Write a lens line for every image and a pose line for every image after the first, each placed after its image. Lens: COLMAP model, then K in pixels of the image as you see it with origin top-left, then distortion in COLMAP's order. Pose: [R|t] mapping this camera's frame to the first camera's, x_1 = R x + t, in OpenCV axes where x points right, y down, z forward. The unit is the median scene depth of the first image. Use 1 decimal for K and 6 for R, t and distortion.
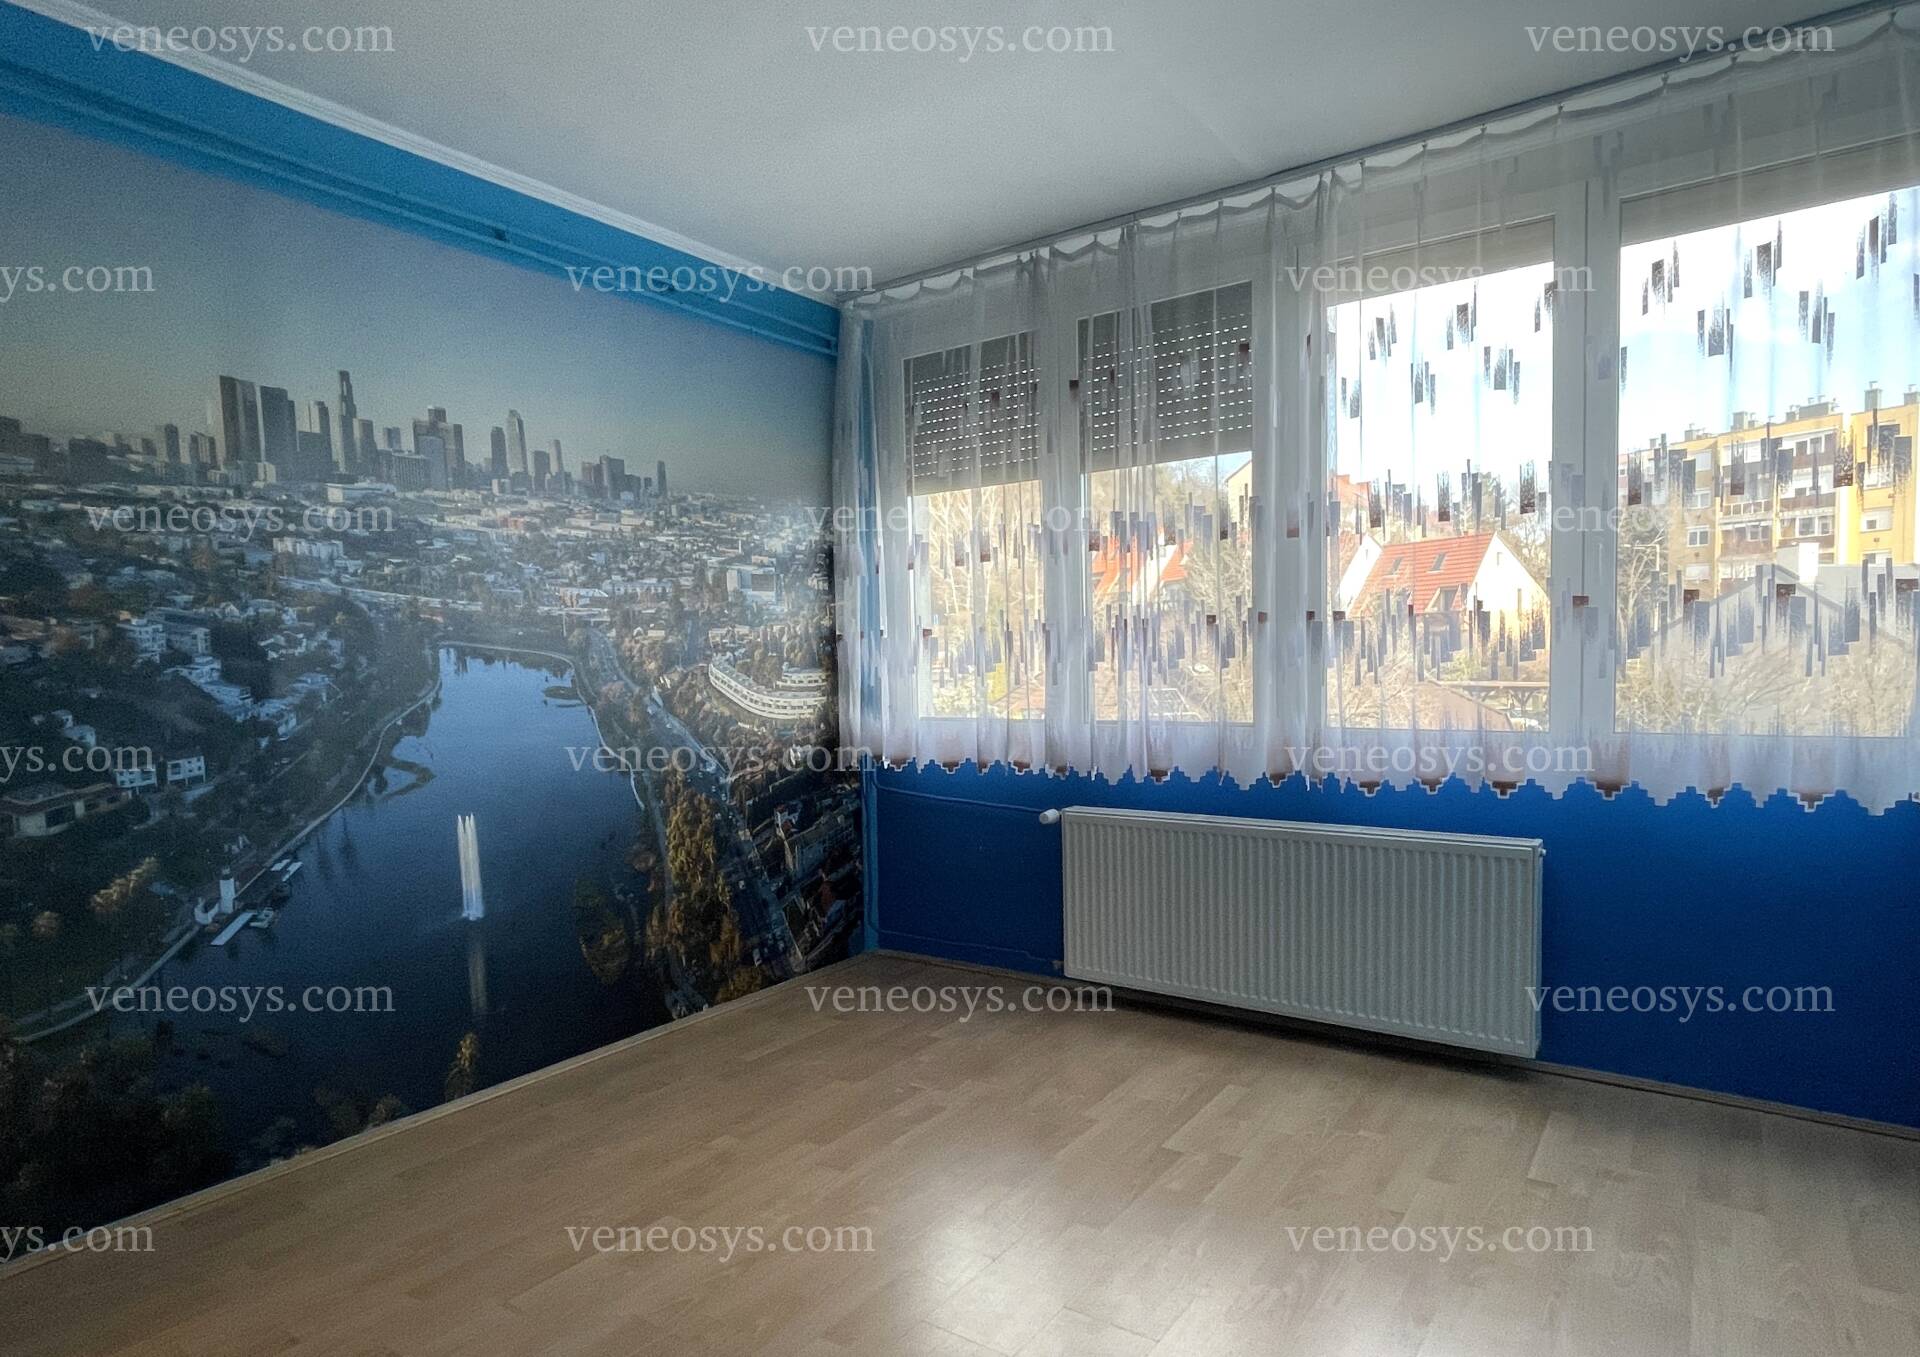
lens RADIAL K [[1165.8, 0, 956.2], [0, 1165.8, 715.1], [0, 0, 1]] dist [0.048030, -0.001470]
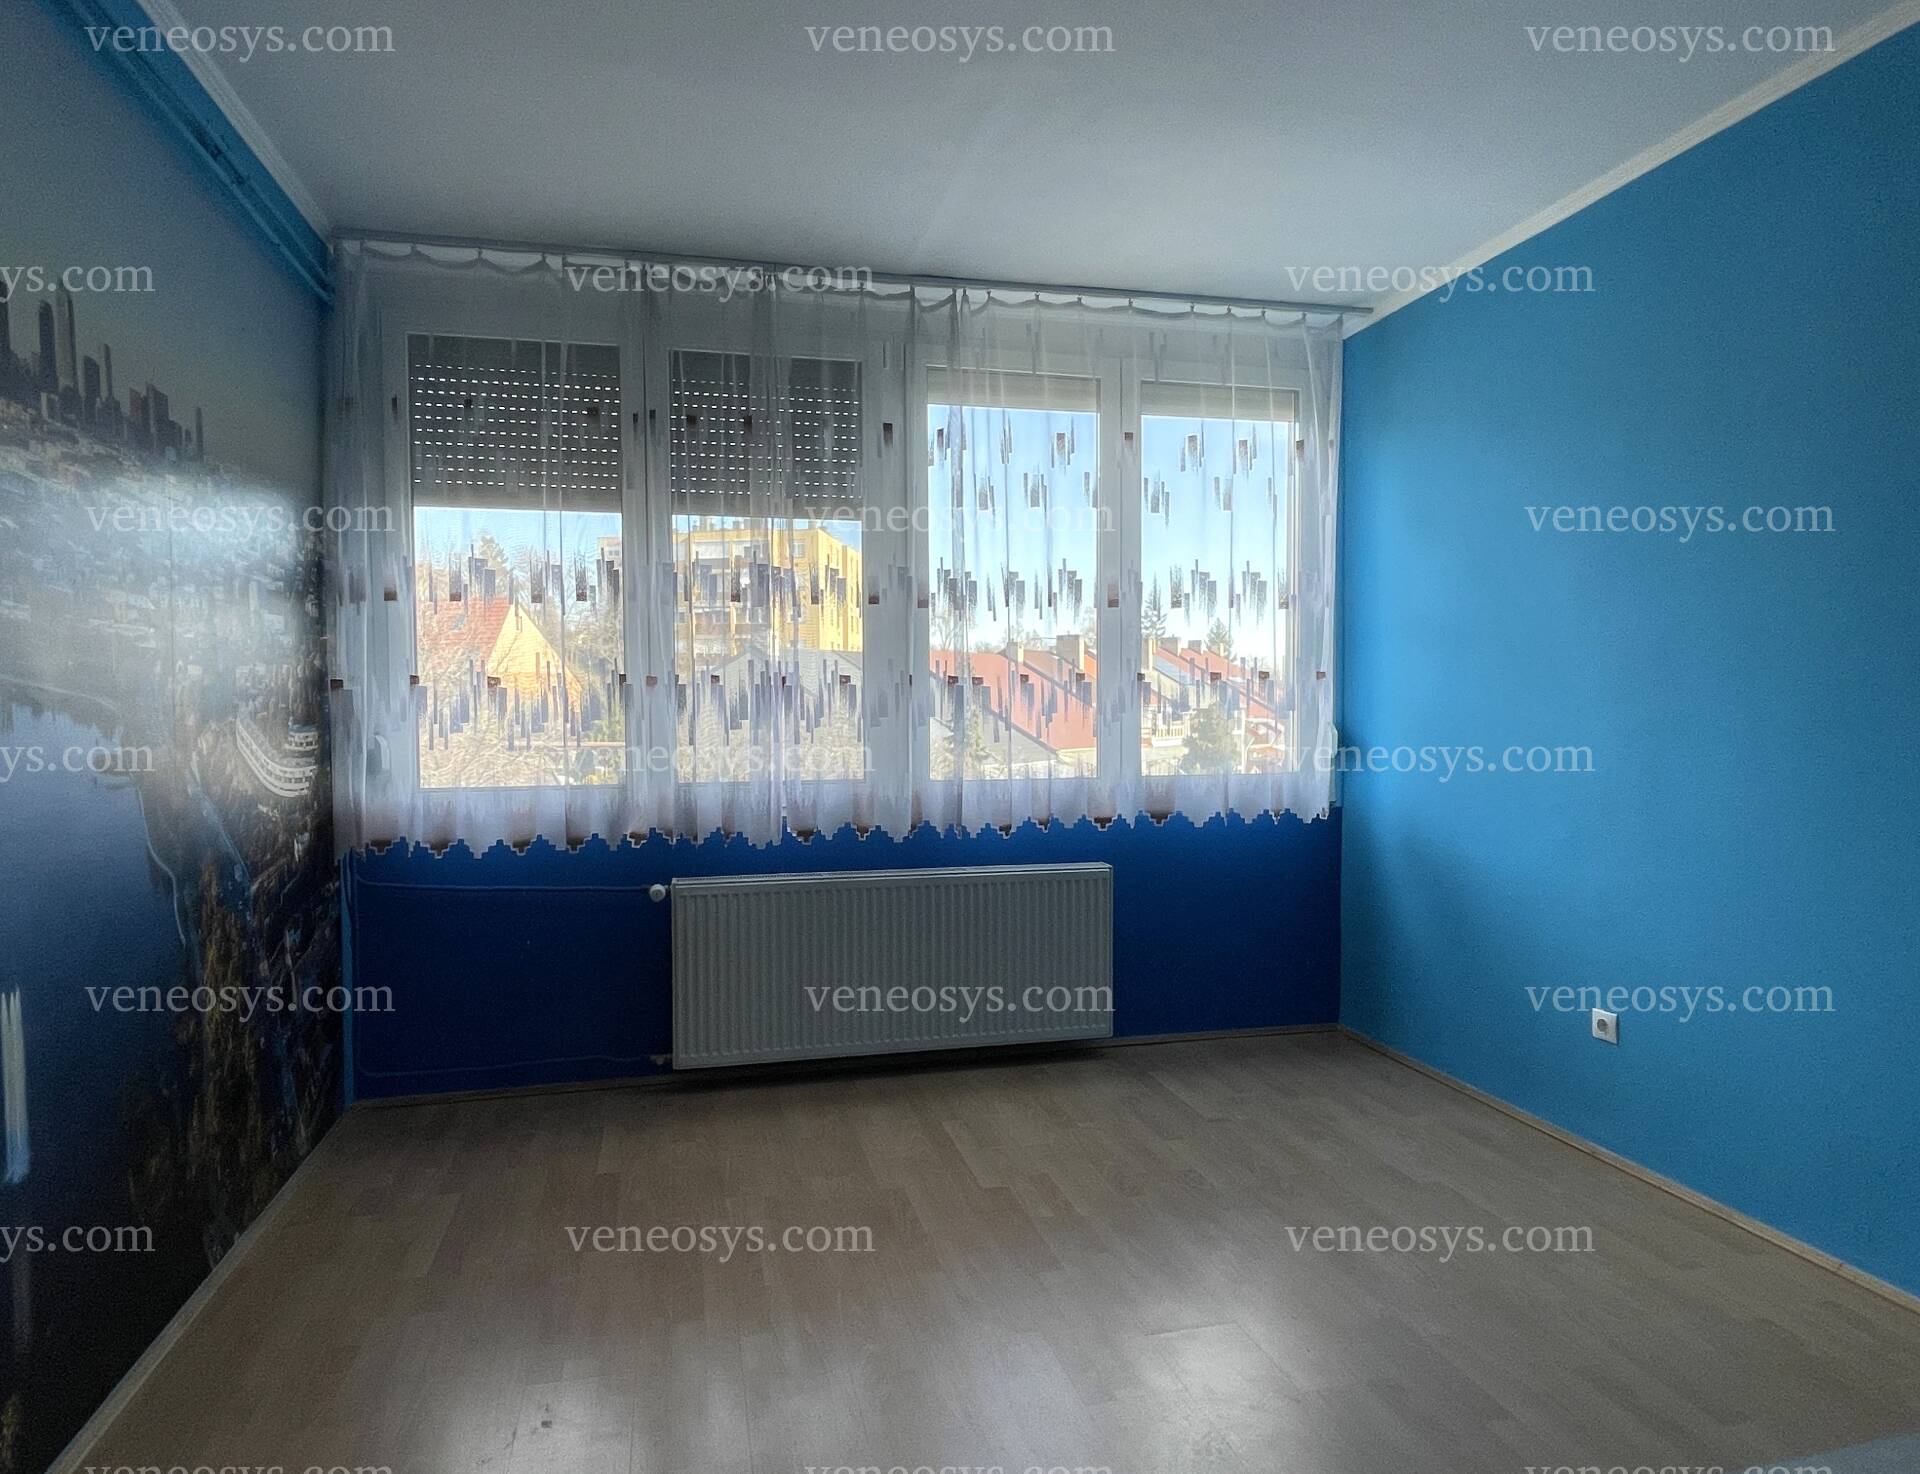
lens RADIAL K [[1111.9, 0, 940.4], [0, 1111.9, 746.0], [0, 0, 1]] dist [0.018194, -0.024219]
pose [[0.654511, -0.007193, 0.756019, -0.497102], [0.032827, 0.999282, -0.018911, -0.002445], [-0.755340, 0.037195, 0.654277, 0.326832]]
